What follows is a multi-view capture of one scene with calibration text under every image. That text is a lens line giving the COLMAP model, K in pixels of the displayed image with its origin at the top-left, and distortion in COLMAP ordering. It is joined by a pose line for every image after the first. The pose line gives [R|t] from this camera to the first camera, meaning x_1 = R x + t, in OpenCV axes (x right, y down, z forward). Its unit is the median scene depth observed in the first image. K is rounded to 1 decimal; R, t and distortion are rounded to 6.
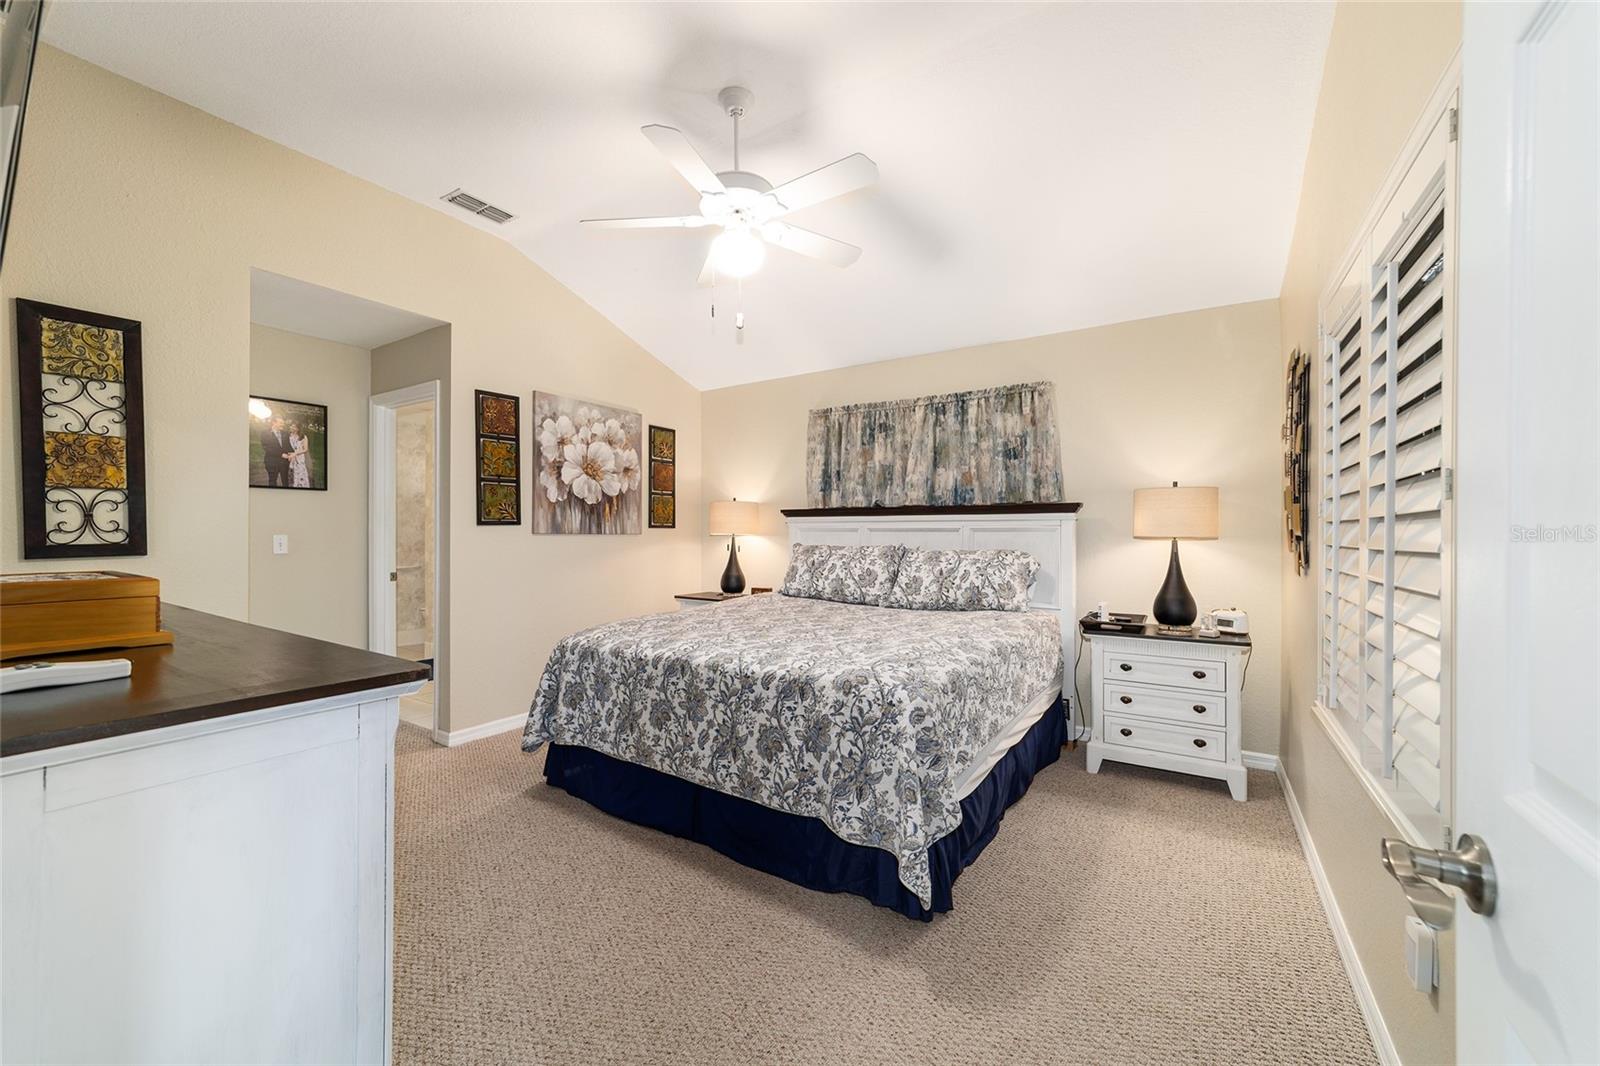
lens RADIAL K [[613.7, 0, 805.3], [0, 613.7, 533.9], [0, 0, 1]] dist [-0.010705, 0.004653]
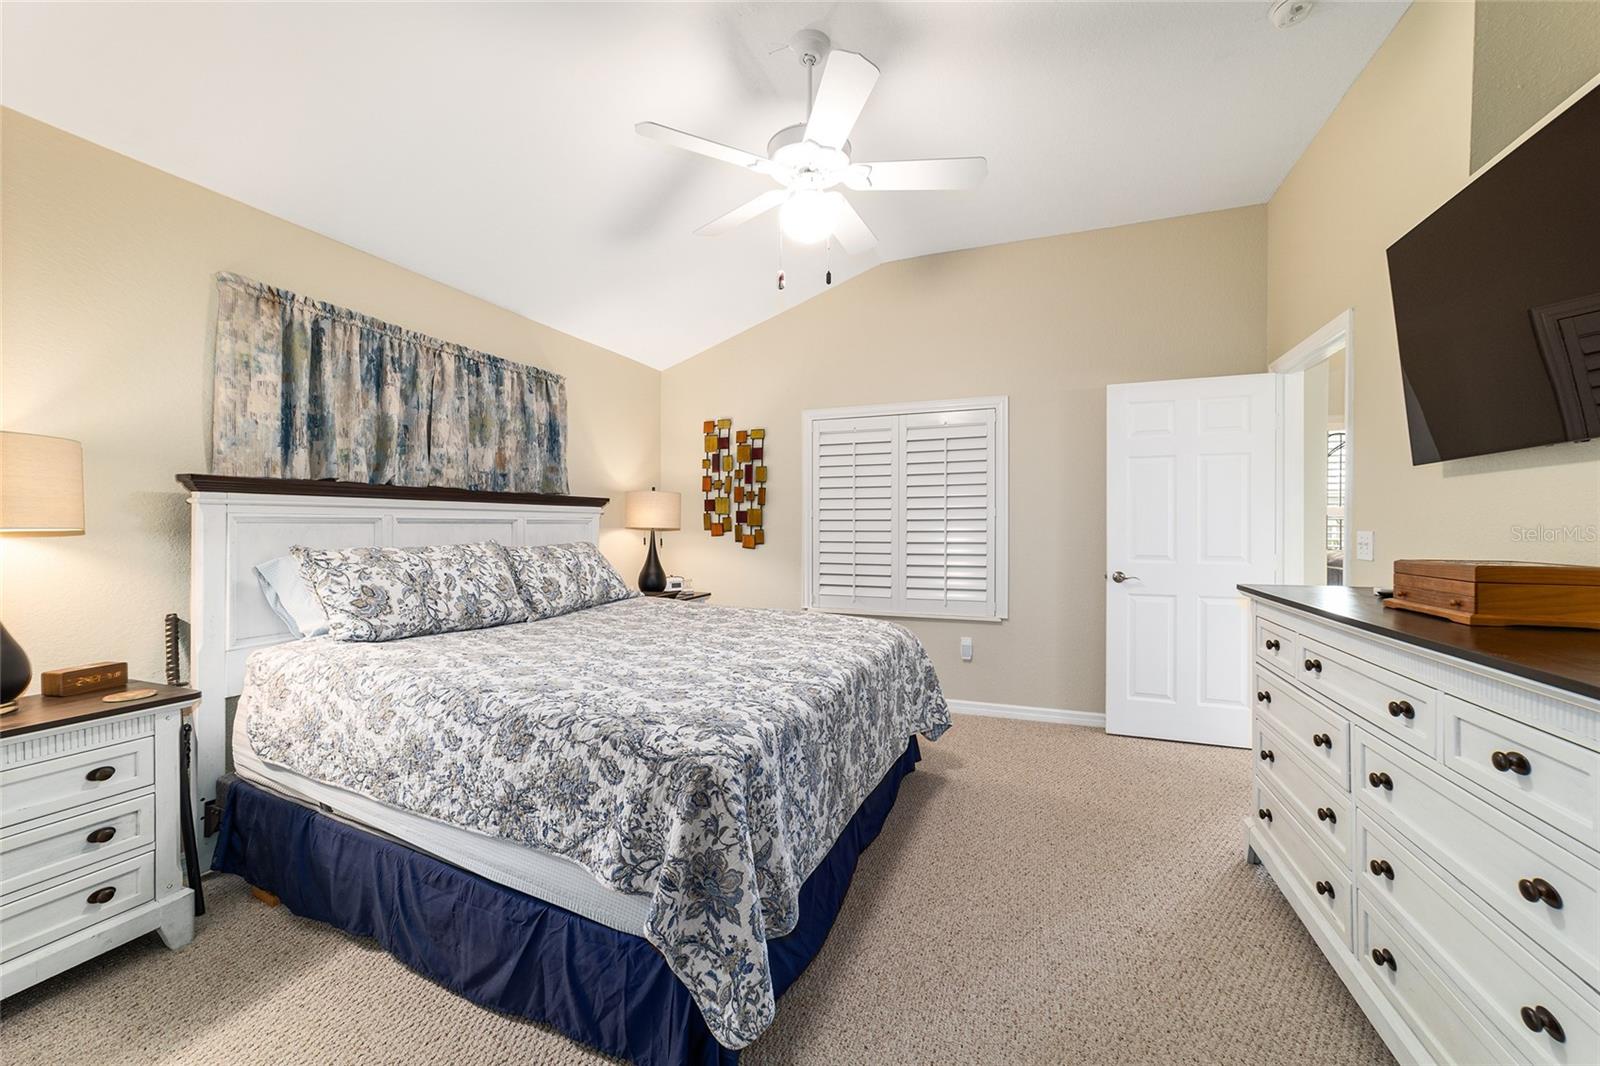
lens RADIAL K [[613.7, 0, 804.4], [0, 613.7, 529.6], [0, 0, 1]] dist [-0.010705, 0.004653]
pose [[-0.194137, -0.006525, 0.980953, -0.639085], [0.001248, 0.999975, 0.006898, -0.001111], [-0.980974, 0.002563, -0.194124, 0.746068]]
